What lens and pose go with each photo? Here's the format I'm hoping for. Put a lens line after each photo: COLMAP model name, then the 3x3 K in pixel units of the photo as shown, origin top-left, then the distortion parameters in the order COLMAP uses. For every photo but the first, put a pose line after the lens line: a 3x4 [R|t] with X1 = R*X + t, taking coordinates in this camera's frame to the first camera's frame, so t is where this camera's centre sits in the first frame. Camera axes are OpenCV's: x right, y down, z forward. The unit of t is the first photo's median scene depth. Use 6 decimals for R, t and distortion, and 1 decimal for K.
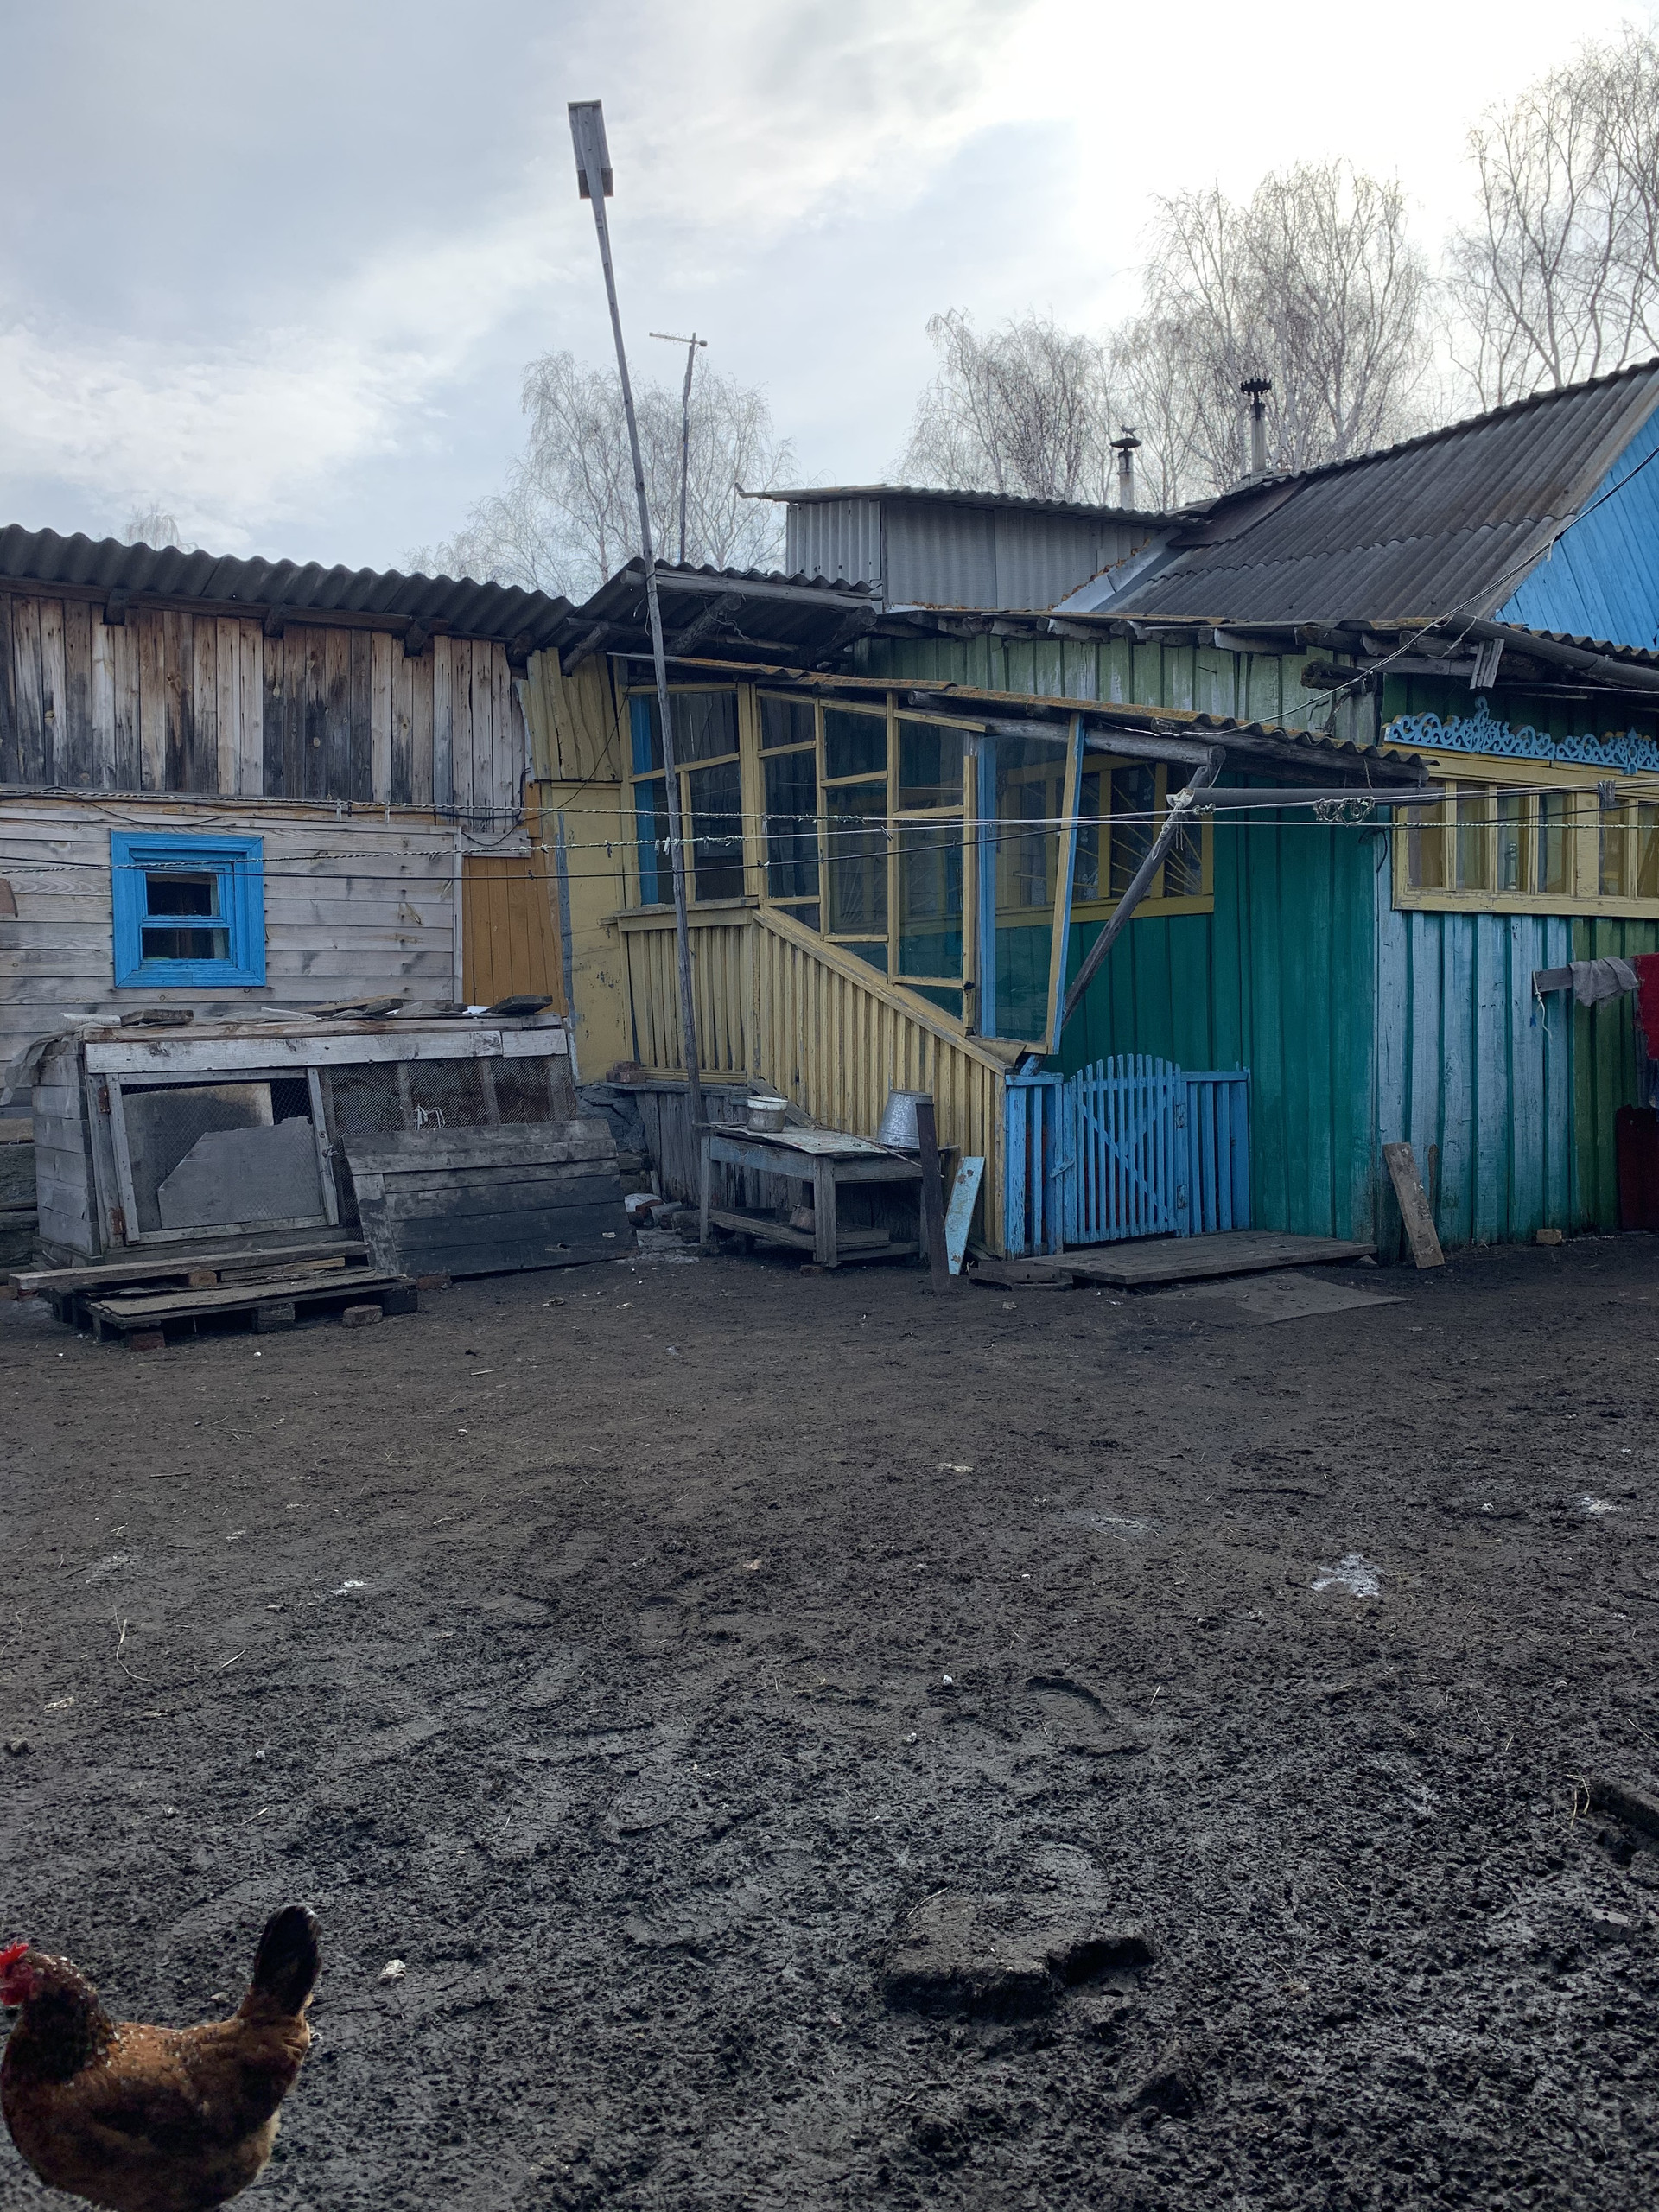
lens RADIAL K [[1696.0, 0, 831.4], [0, 1696.0, 1101.9], [0, 0, 1]] dist [0.039231, -0.047263]
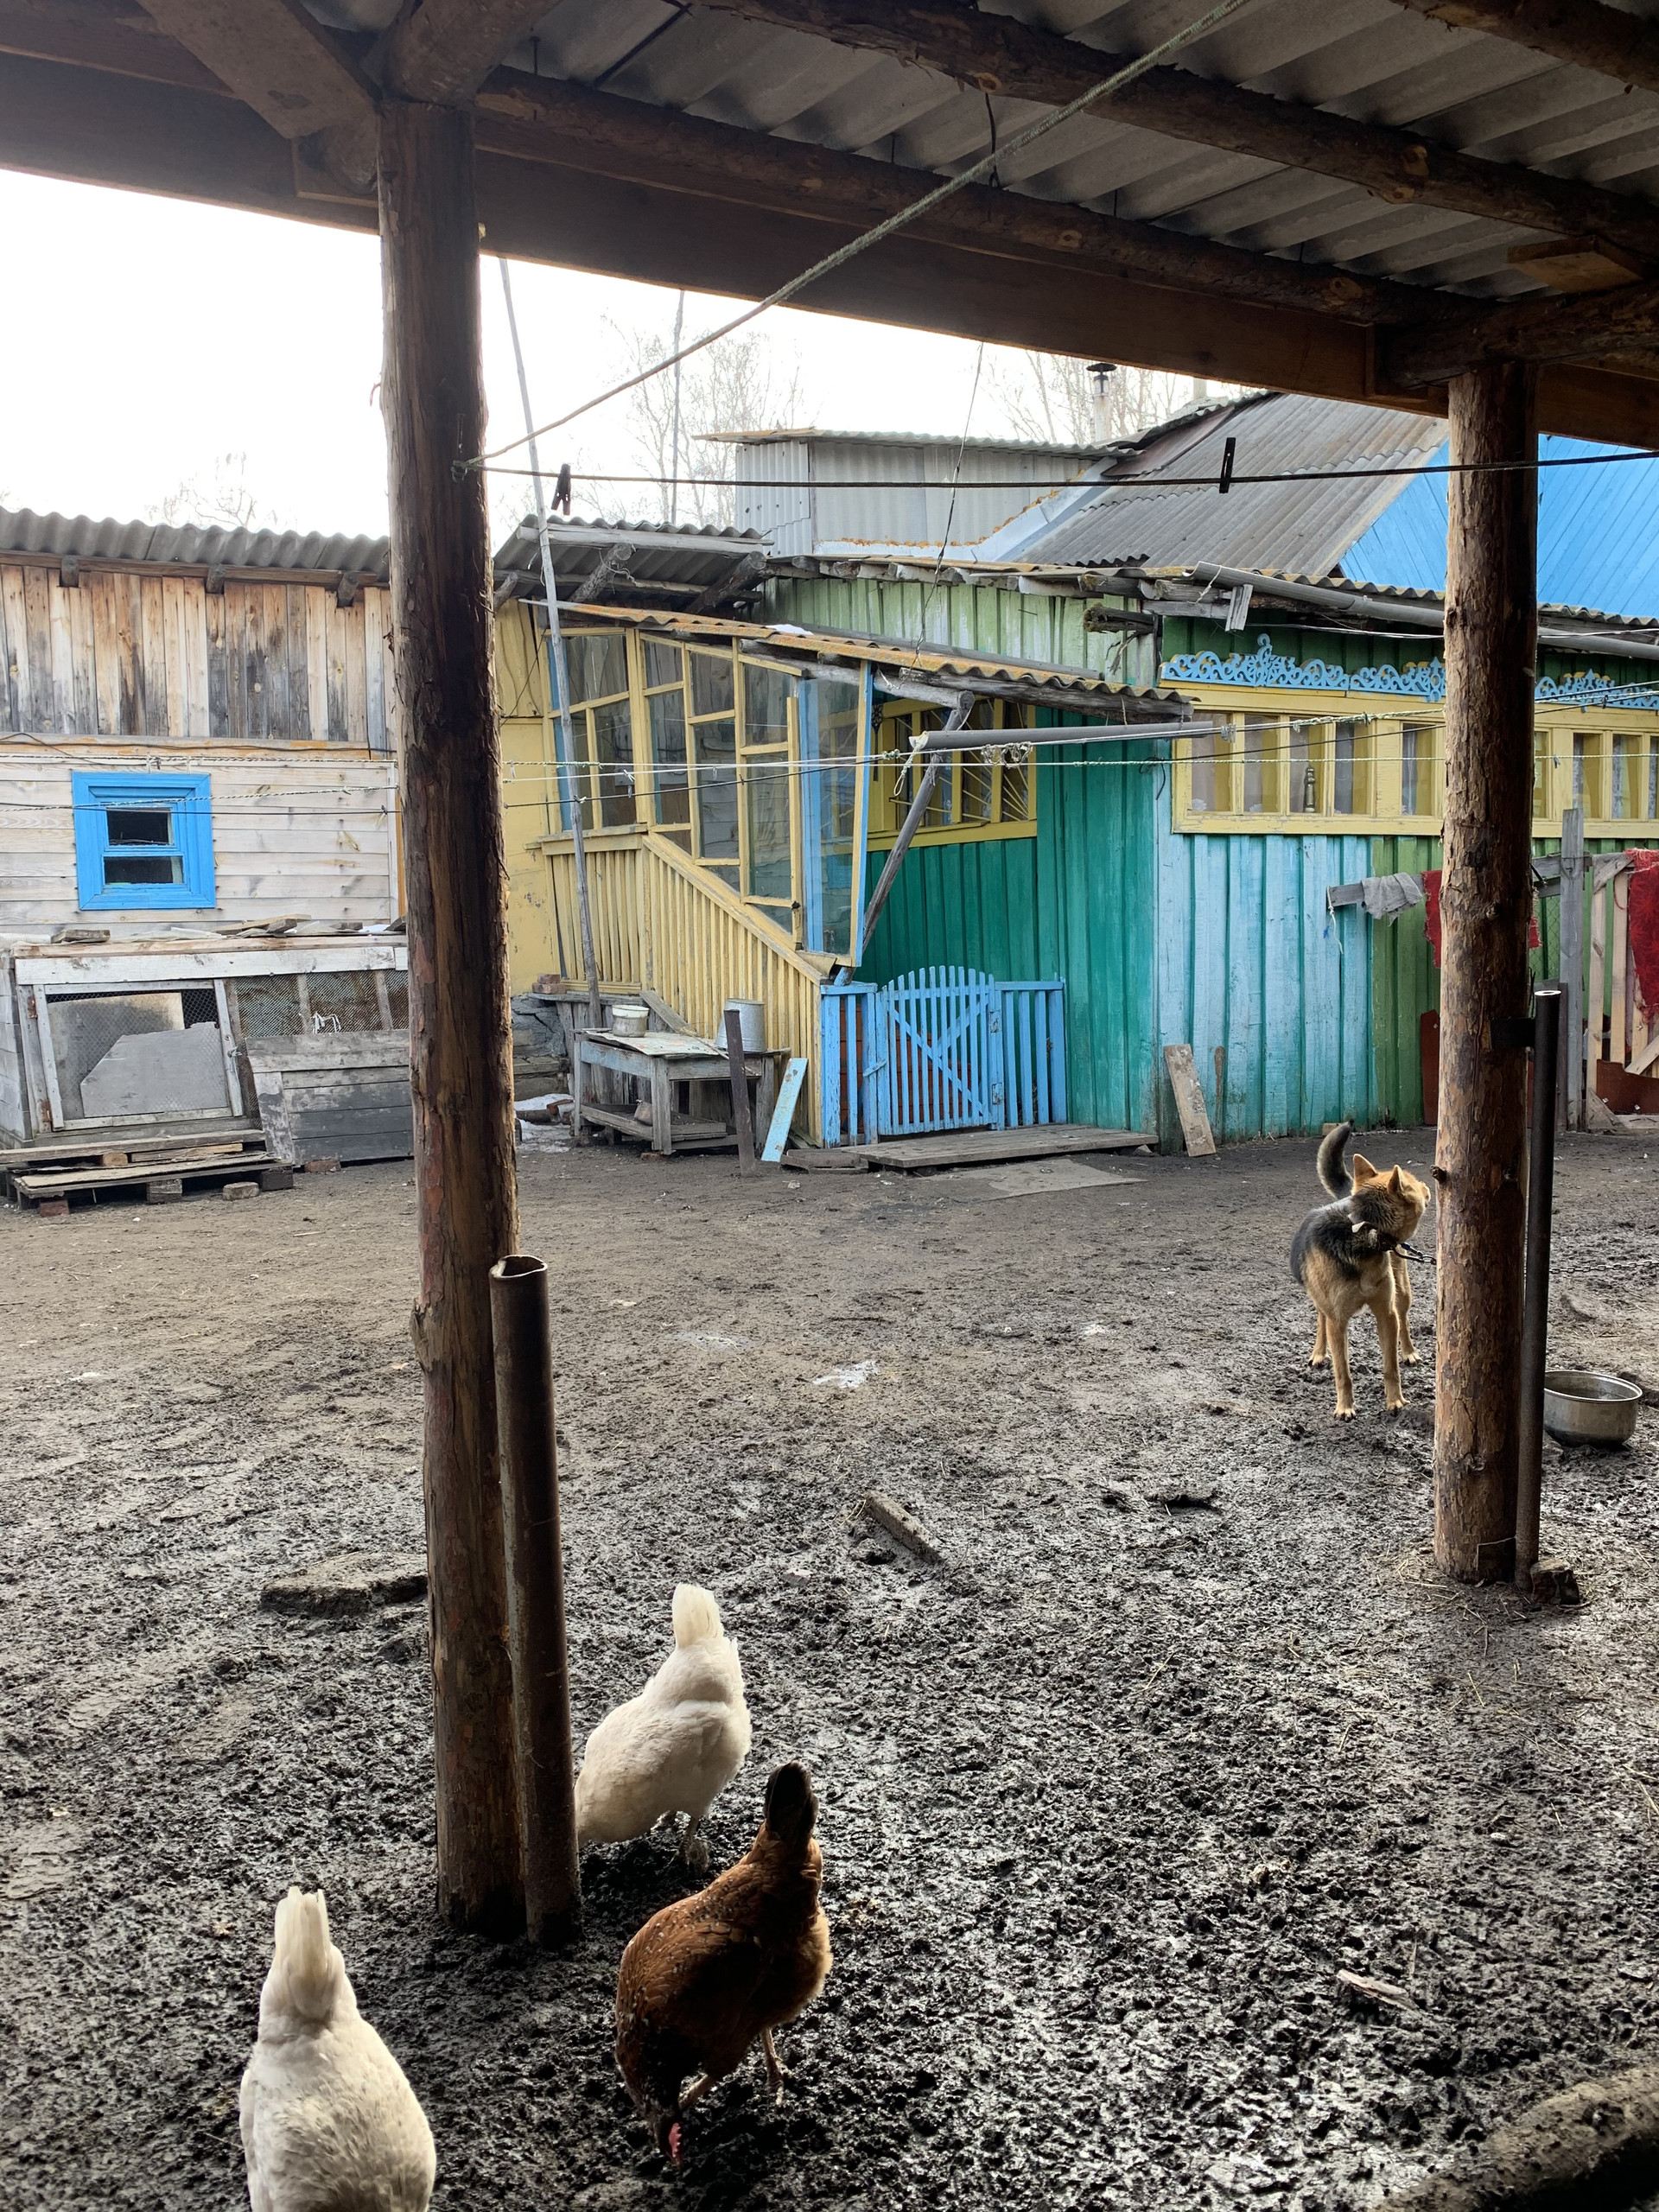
lens RADIAL K [[1696.0, 0, 829.3], [0, 1696.0, 1104.8], [0, 0, 1]] dist [0.039231, -0.047263]
pose [[0.997477, 0.001411, -0.070973, 0.183174], [0.002247, 0.998673, 0.051443, 0.005854], [0.070952, -0.051473, 0.996151, -0.119993]]
